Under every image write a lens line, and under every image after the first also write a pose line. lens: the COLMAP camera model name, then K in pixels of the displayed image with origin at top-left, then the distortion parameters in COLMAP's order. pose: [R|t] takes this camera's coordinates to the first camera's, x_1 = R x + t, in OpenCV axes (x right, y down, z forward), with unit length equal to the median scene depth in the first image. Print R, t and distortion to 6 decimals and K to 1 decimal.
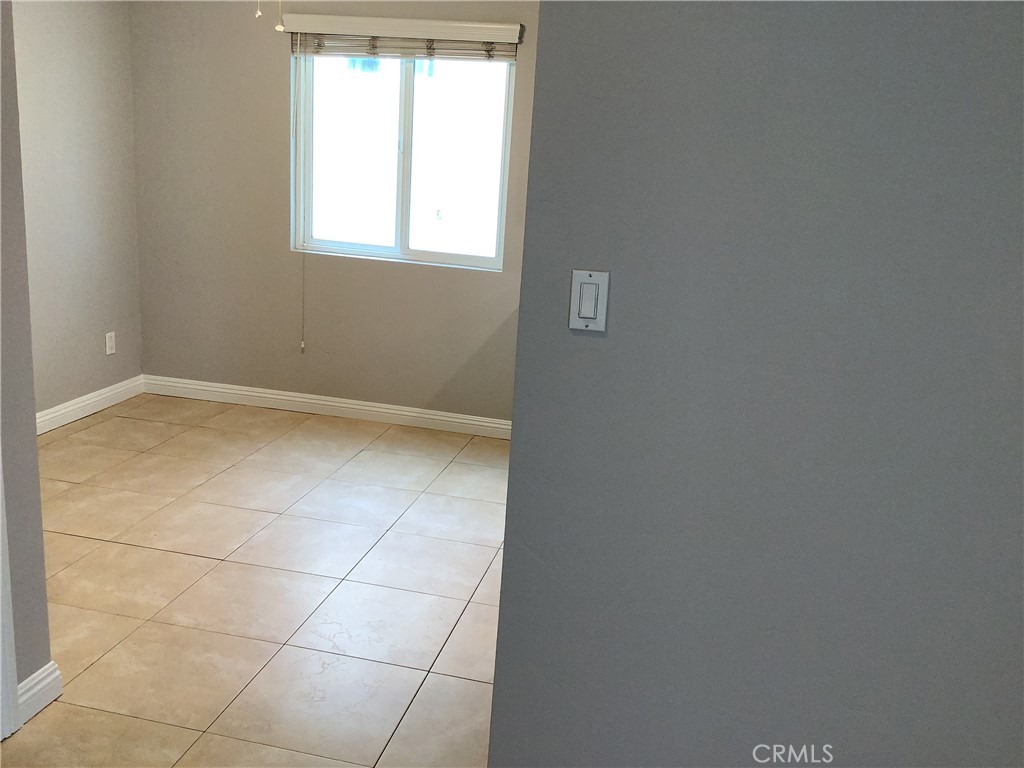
lens RADIAL K [[928.4, 0, 512.0], [0, 928.4, 384.0], [0, 0, 1]] dist [0.096985, -0.188128]
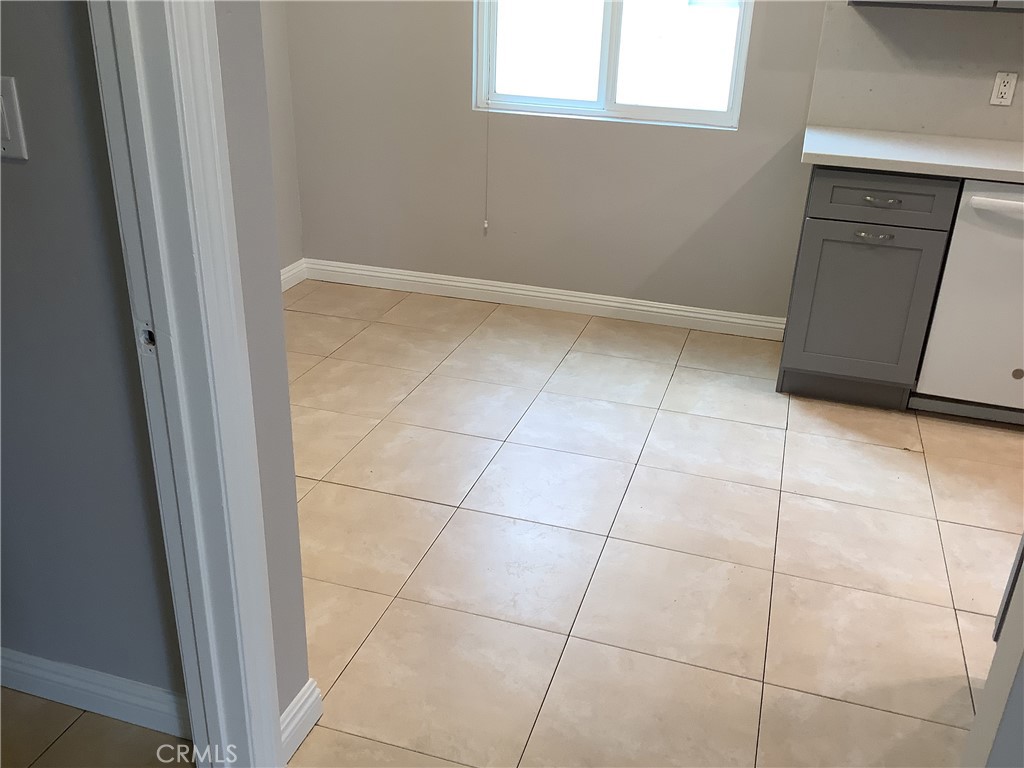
lens RADIAL K [[928.4, 0, 512.0], [0, 928.4, 384.0], [0, 0, 1]] dist [0.096985, -0.188128]
pose [[0.995452, 0.001982, -0.095244, -0.134105], [0.013508, 0.986745, 0.161714, -0.039193], [0.094302, -0.162265, 0.982231, 0.154774]]
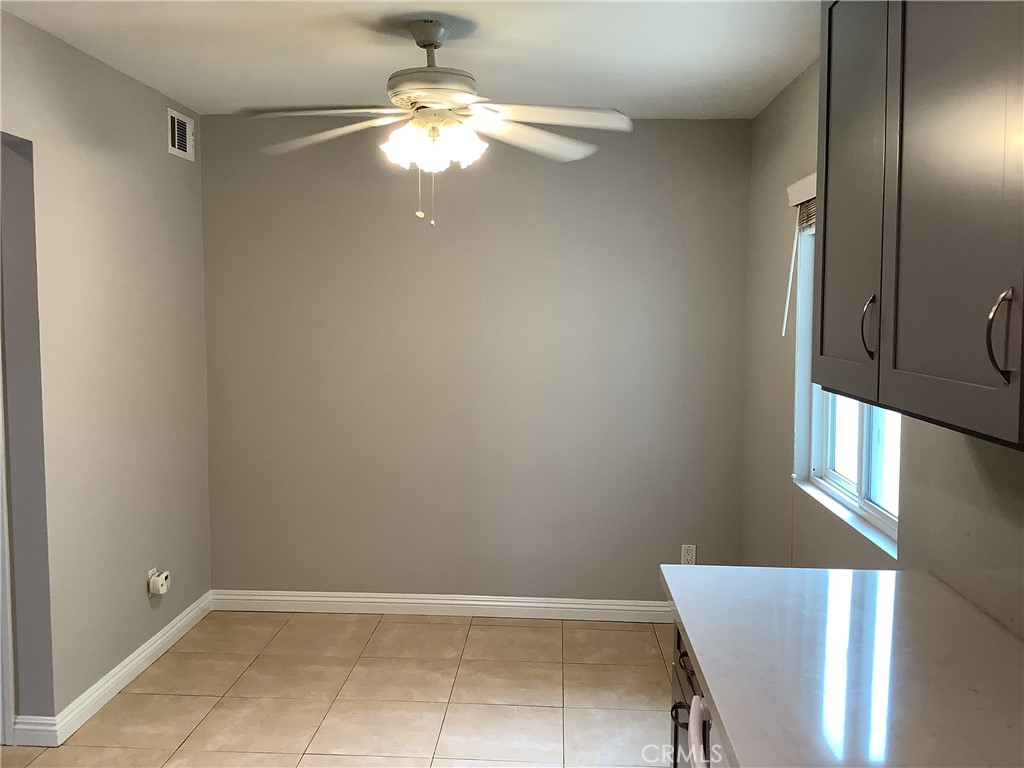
lens RADIAL K [[928.4, 0, 512.0], [0, 928.4, 384.0], [0, 0, 1]] dist [0.096985, -0.188128]
pose [[0.169882, 0.020050, -0.985260, 0.516720], [-0.240047, 0.970520, -0.021640, -0.165163], [0.955781, 0.240185, 0.169686, 0.695546]]
